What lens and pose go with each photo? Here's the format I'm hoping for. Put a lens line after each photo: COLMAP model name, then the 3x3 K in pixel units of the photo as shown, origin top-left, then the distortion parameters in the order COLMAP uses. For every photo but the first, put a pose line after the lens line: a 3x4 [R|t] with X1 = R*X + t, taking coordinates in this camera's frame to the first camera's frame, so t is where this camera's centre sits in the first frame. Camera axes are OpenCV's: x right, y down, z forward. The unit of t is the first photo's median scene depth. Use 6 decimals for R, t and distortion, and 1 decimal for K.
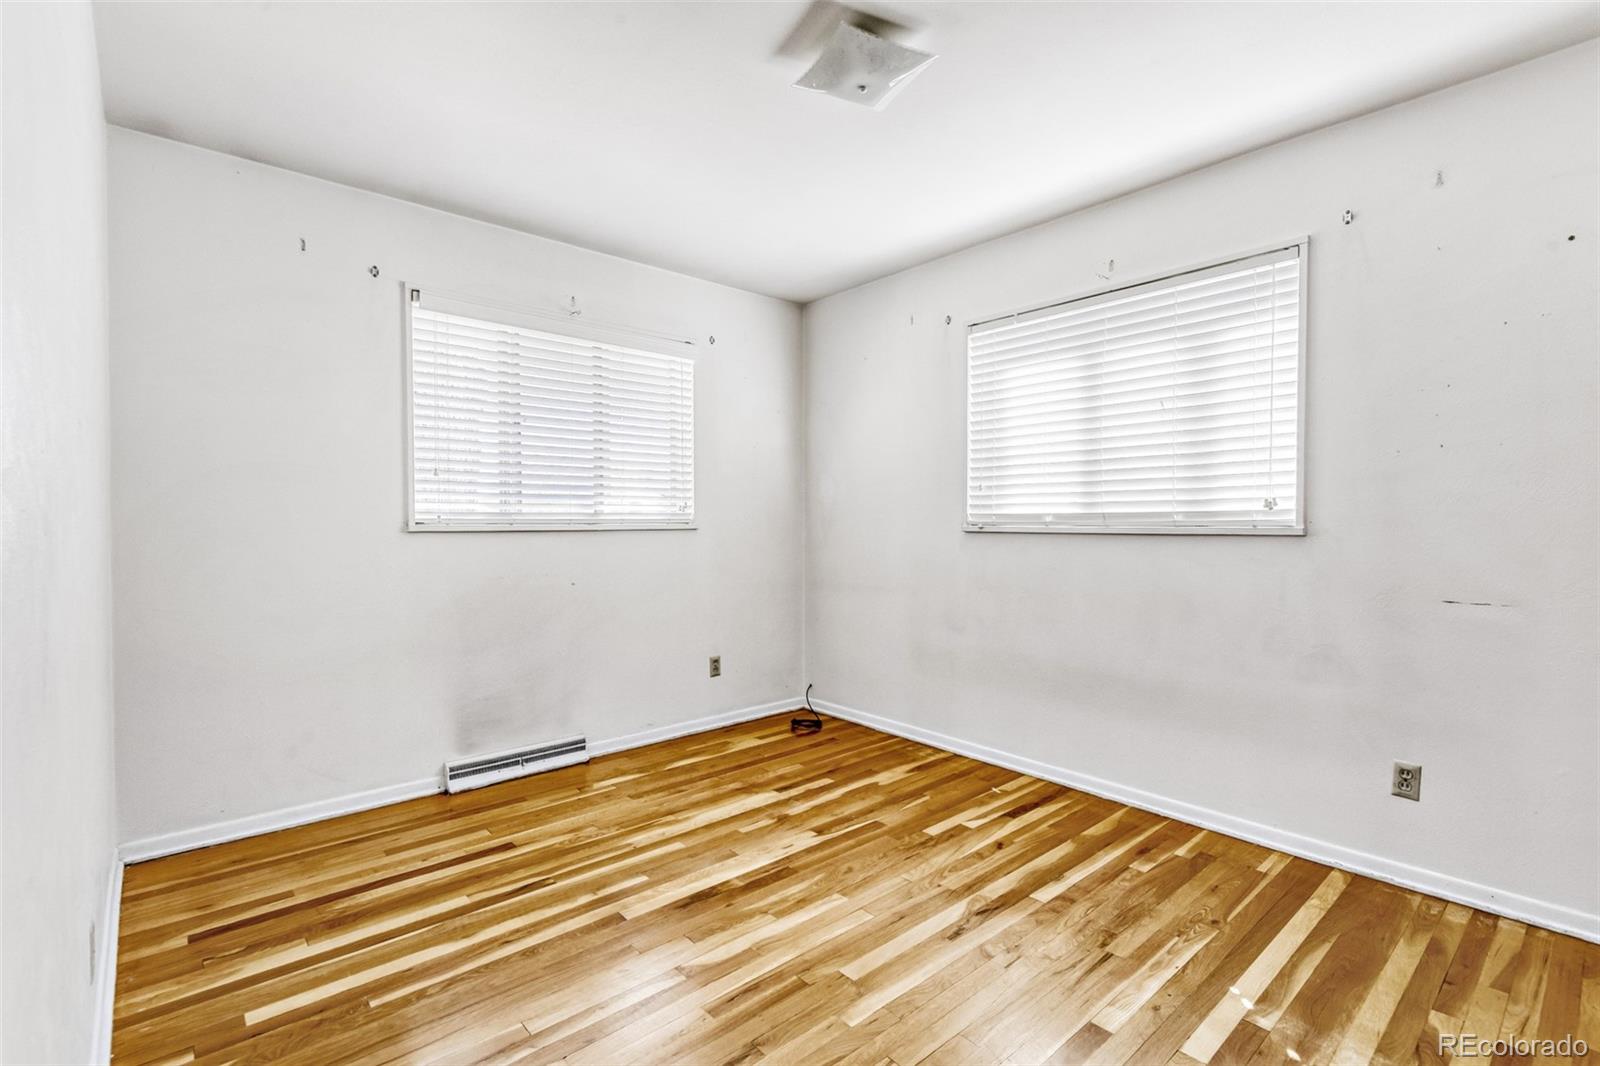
lens RADIAL K [[742.1, 0, 808.6], [0, 742.1, 508.0], [0, 0, 1]] dist [0.035066, -0.018146]
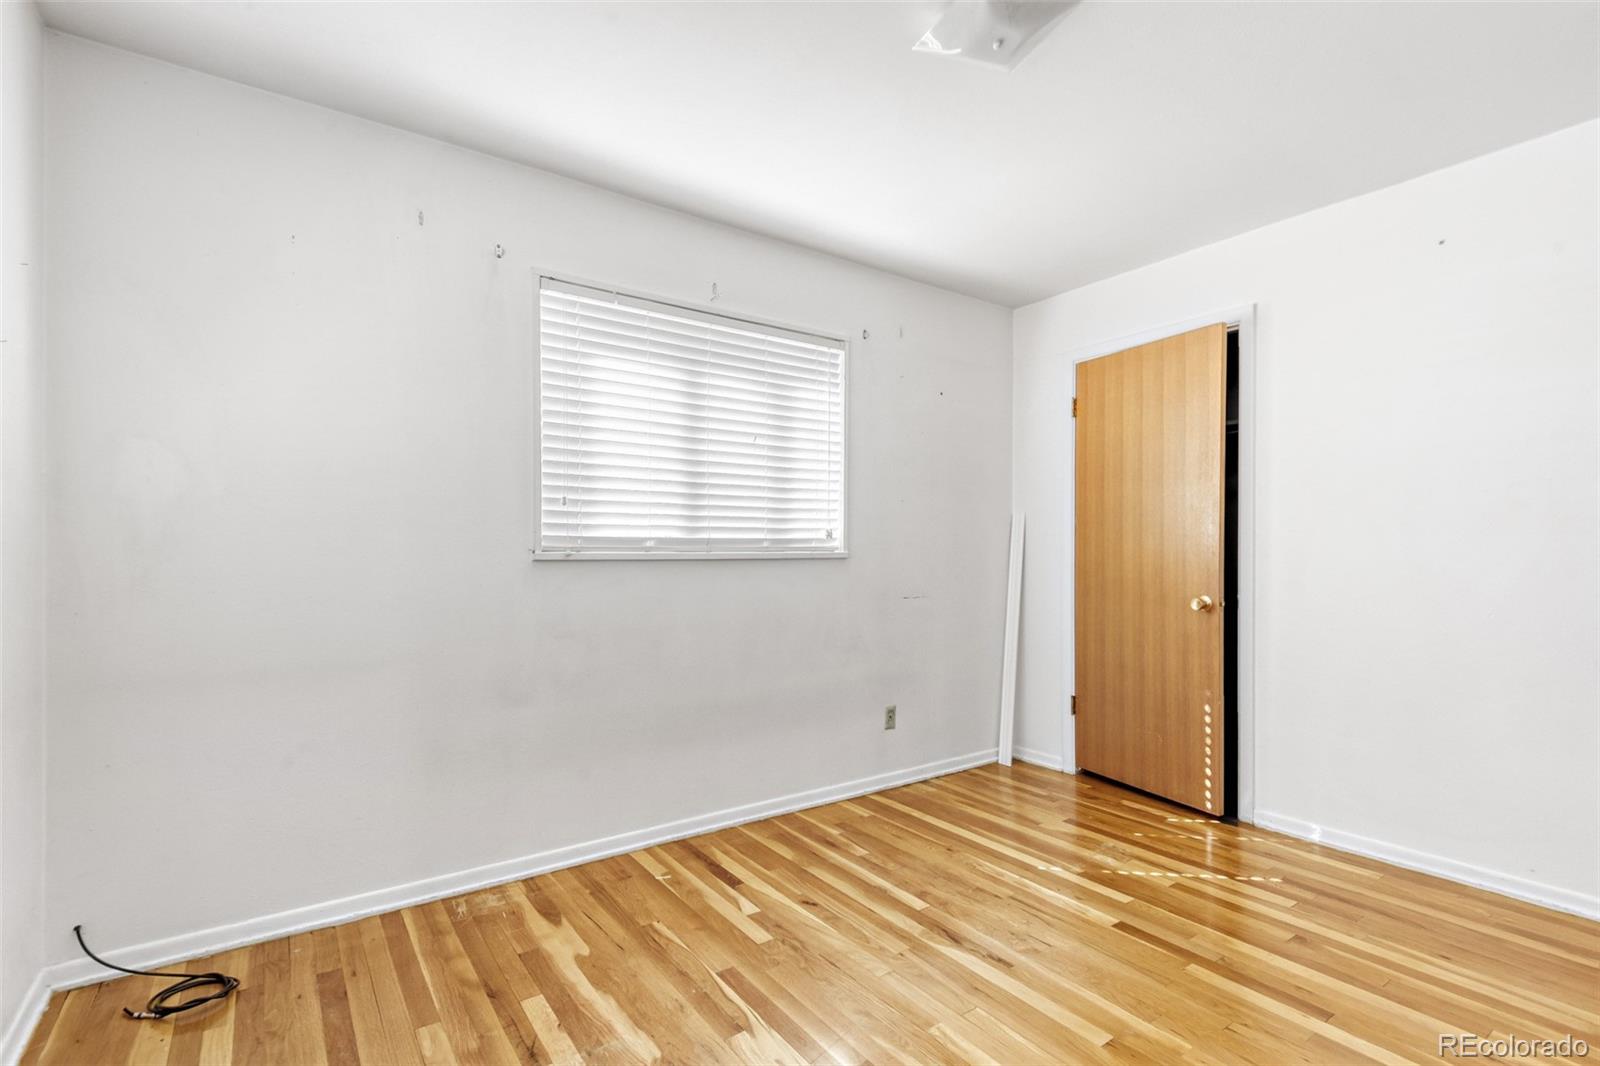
lens RADIAL K [[745.1, 0, 800.0], [0, 745.1, 533.0], [0, 0, 1]] dist [0.065983, -0.039977]
pose [[0.105416, 0.020712, 0.994212, -0.612030], [-0.020556, 0.999615, -0.018645, 0.016776], [-0.994216, -0.018472, 0.105802, 0.844402]]
